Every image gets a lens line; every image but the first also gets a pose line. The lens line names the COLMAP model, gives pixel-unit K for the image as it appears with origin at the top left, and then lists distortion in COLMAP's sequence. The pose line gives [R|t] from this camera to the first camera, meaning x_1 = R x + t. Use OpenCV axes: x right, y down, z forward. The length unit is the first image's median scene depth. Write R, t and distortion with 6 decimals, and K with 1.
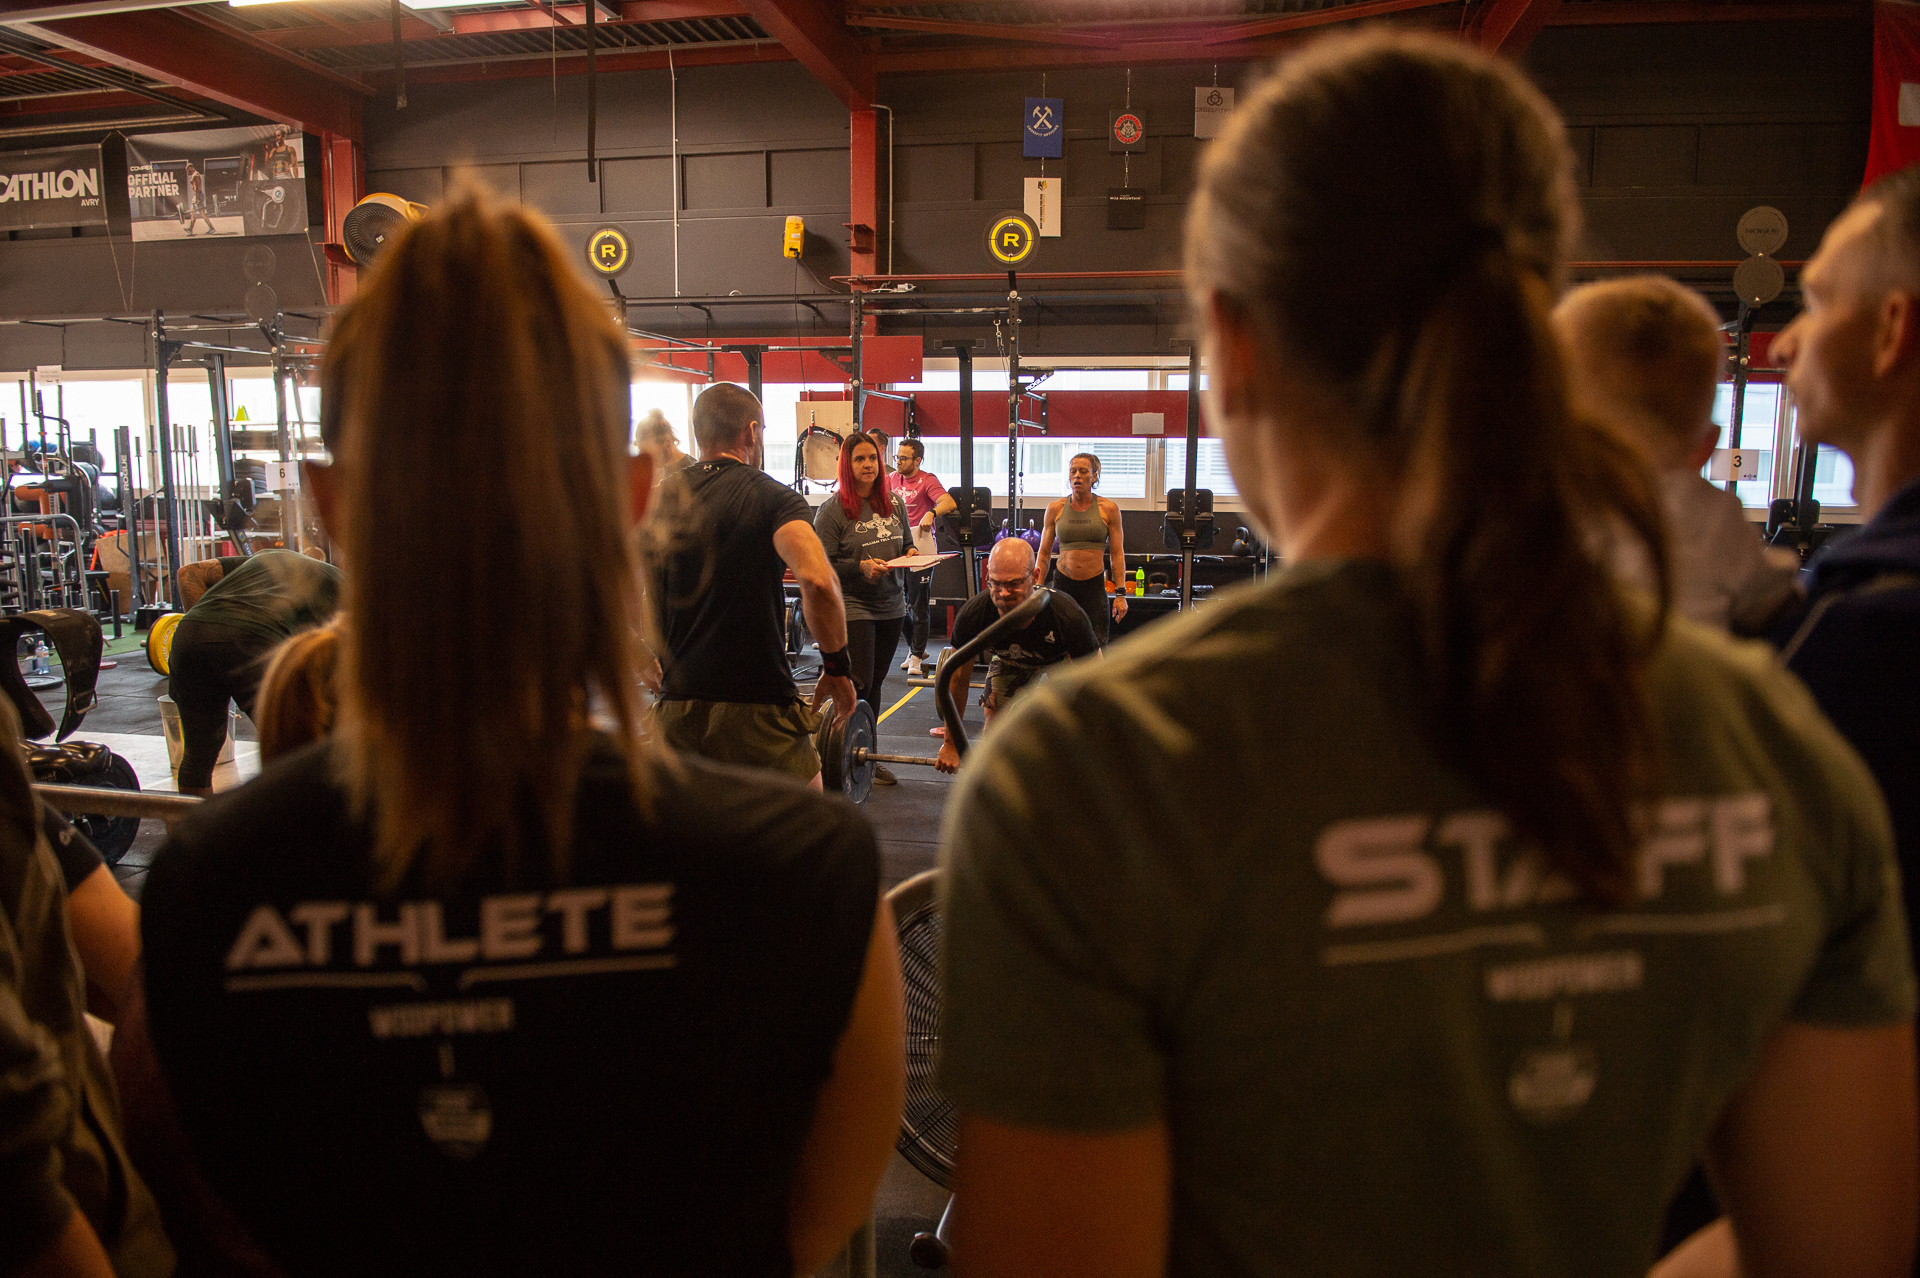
lens RADIAL K [[1310.1, 0, 960.0], [0, 1310.1, 639.0], [0, 0, 1]] dist [-0.050482, -0.003465]
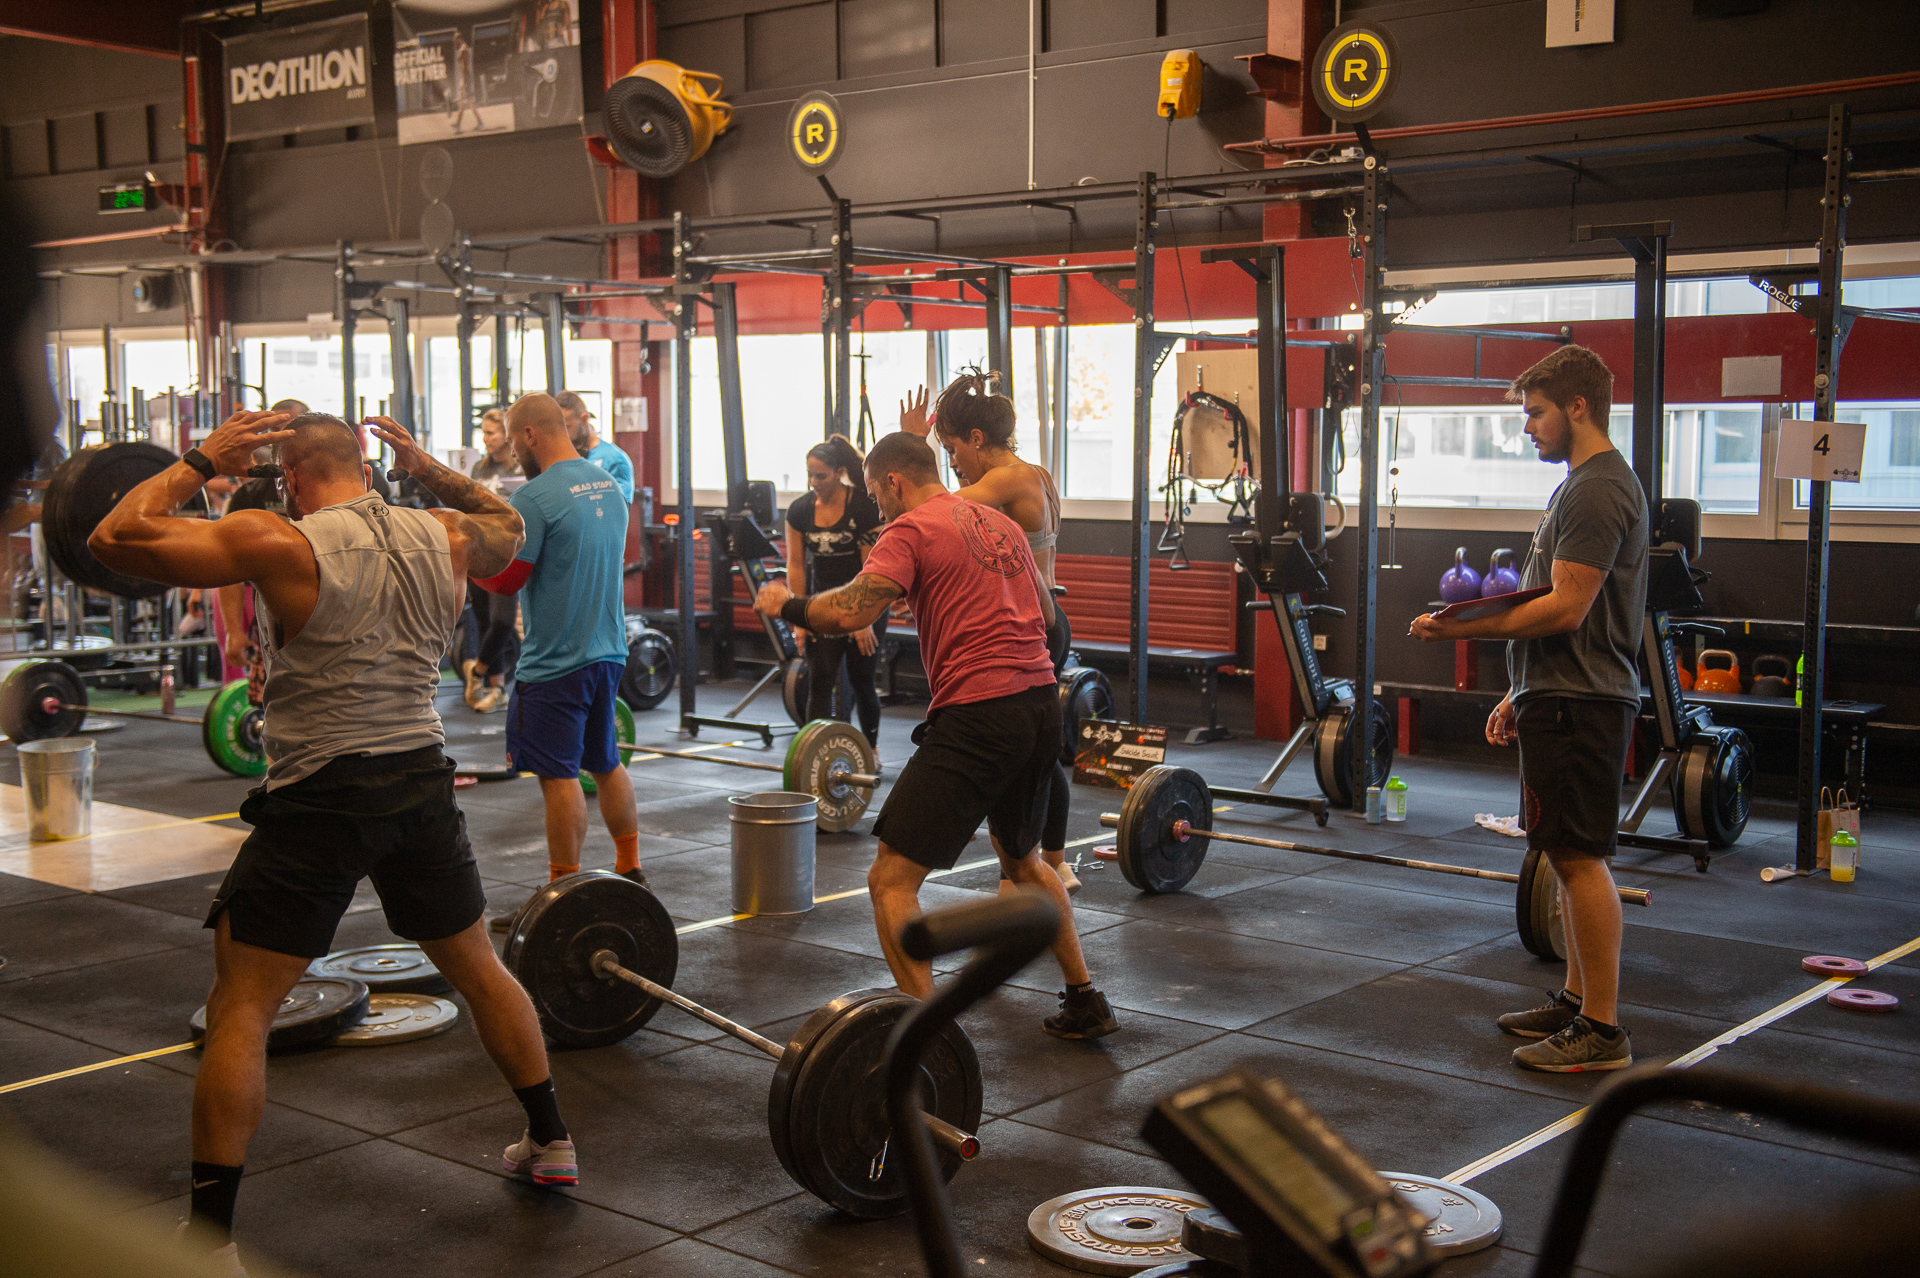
lens RADIAL K [[2247.4, 0, 960.3], [0, 2247.4, 675.9], [0, 0, 1]] dist [0.081263, -0.003080]
pose [[0.867510, 0.049787, -0.494922, 0.320298], [-0.065882, 0.997713, -0.015115, -0.006108], [0.493038, 0.045719, 0.868806, 0.032836]]
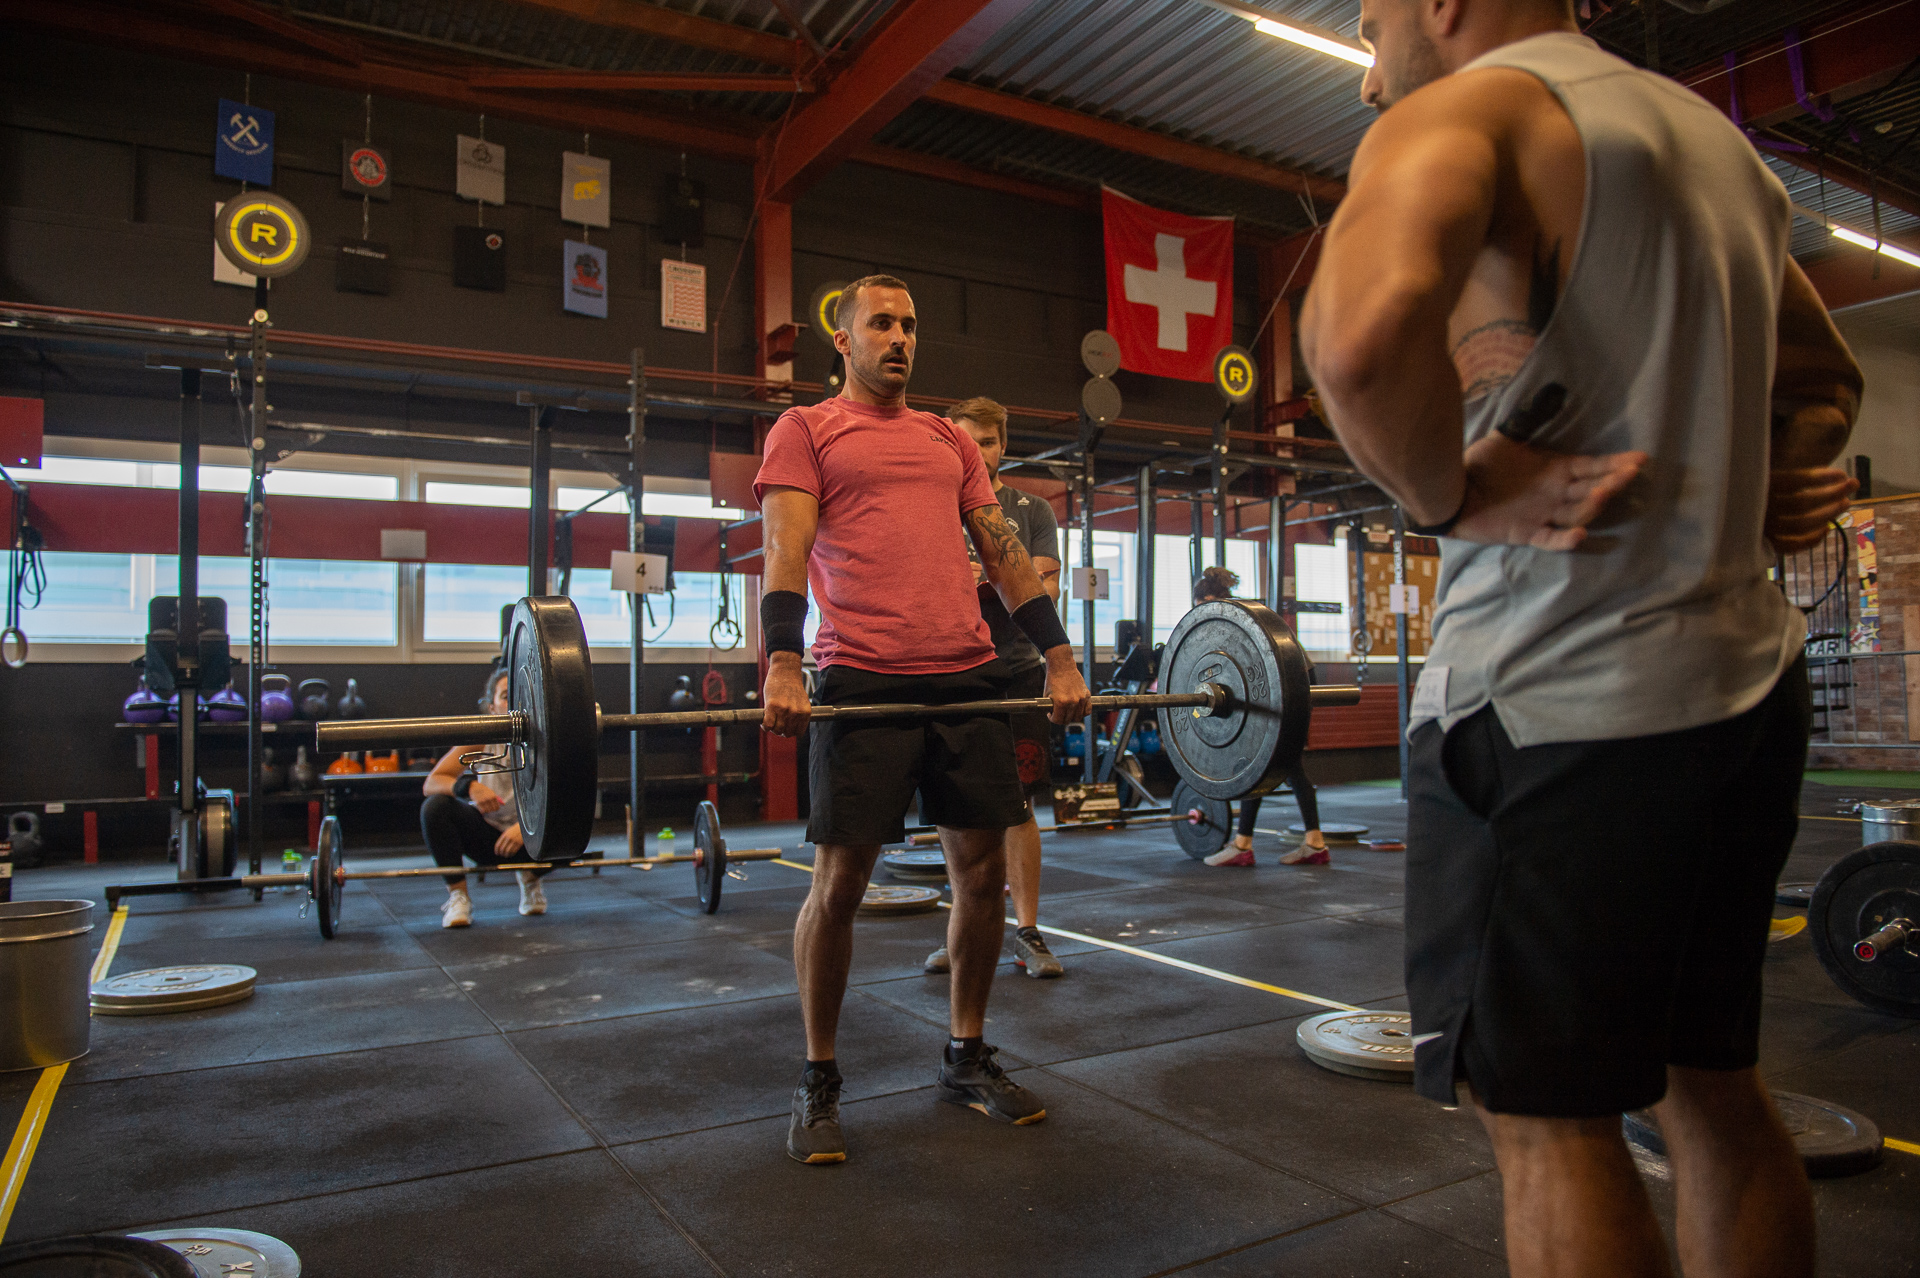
lens RADIAL K [[1310.1, 0, 960.0], [0, 1310.1, 639.0], [0, 0, 1]] dist [-0.050482, -0.003465]
pose [[0.759730, 0.009580, 0.650168, -0.093506], [0.109352, 0.983768, -0.142275, 0.028228], [-0.640978, 0.179187, 0.746351, 0.245277]]
